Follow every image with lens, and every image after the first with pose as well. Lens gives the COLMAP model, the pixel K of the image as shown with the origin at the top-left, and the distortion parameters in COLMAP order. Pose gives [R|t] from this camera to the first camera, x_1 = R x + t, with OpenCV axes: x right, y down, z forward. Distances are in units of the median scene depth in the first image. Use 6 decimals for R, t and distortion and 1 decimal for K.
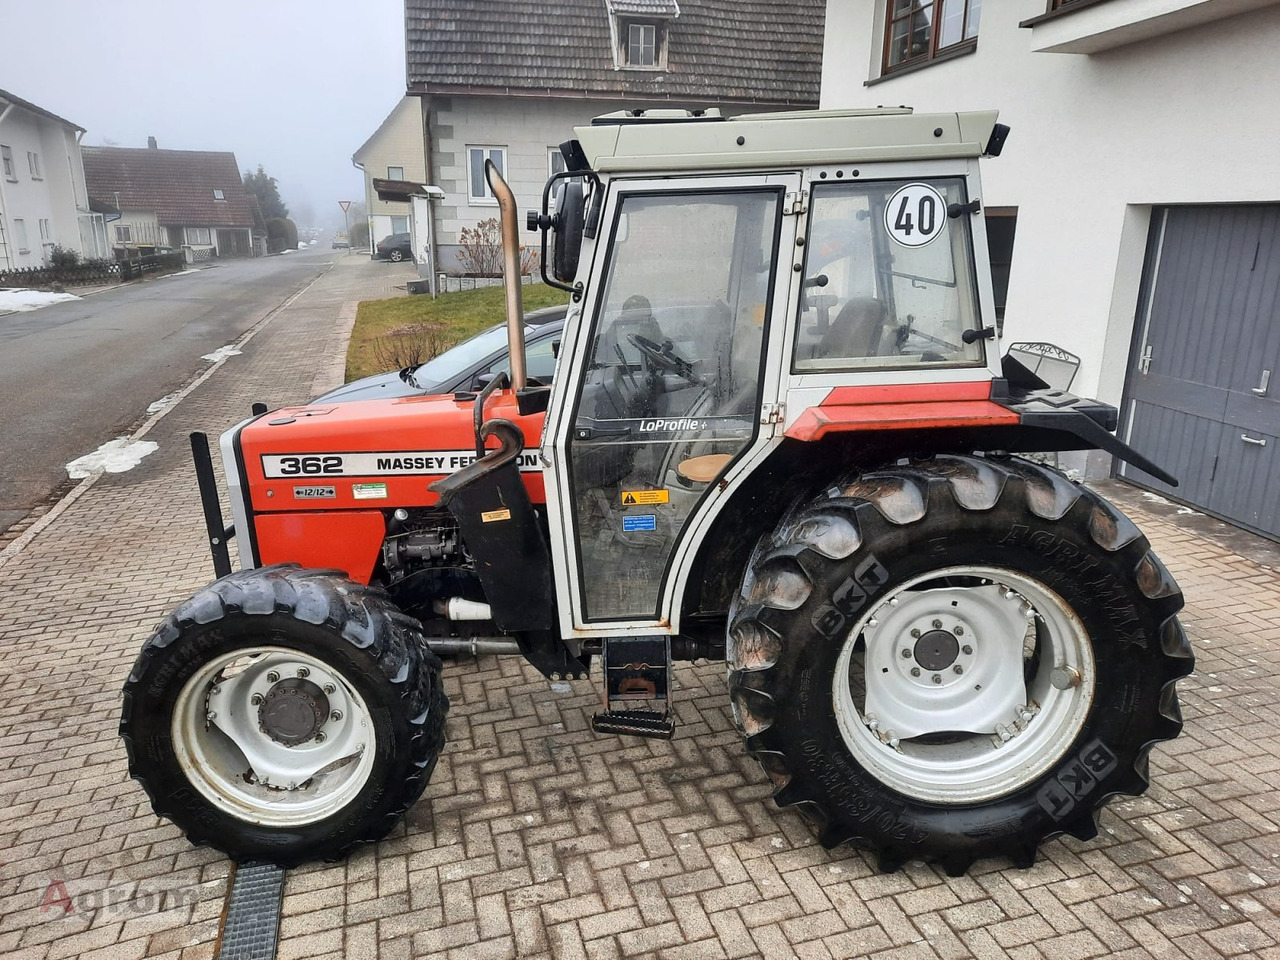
lens RADIAL K [[930.2, 0, 643.5], [0, 930.2, 479.7], [0, 0, 1]] dist [0.027787, -0.009225]
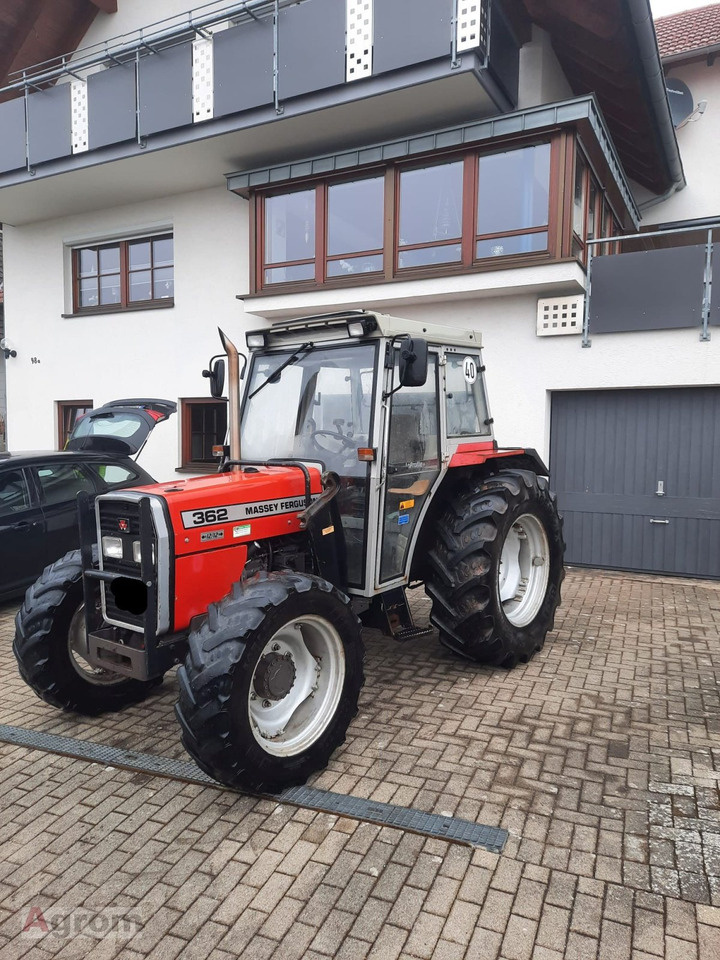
lens RADIAL K [[697.7, 0, 355.4], [0, 697.7, 479.8], [0, 0, 1]] dist [0.027787, -0.009225]
pose [[0.632434, -0.048635, 0.773086, -1.083361], [0.205769, 0.972718, -0.107138, 0.094063], [-0.746784, 0.226834, 0.625188, 0.169983]]
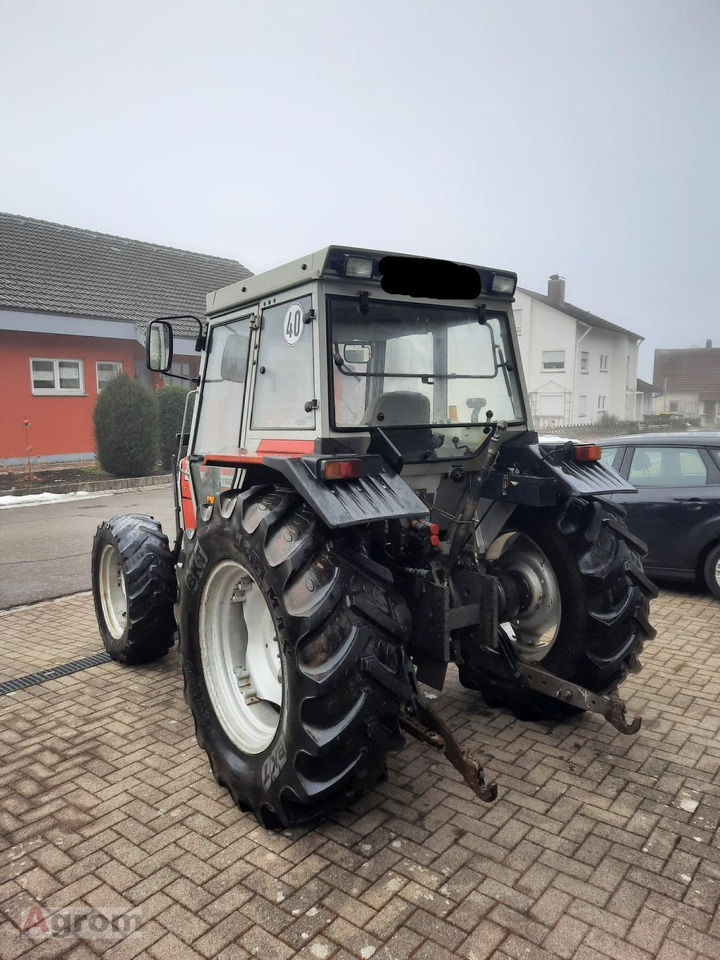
lens RADIAL K [[697.7, 0, 355.4], [0, 697.7, 479.8], [0, 0, 1]] dist [0.027787, -0.009225]
pose [[0.573403, 0.090613, -0.814247, 1.101094], [-0.216676, 0.975249, -0.044056, -0.016662], [0.790102, 0.201689, 0.578844, 0.434892]]
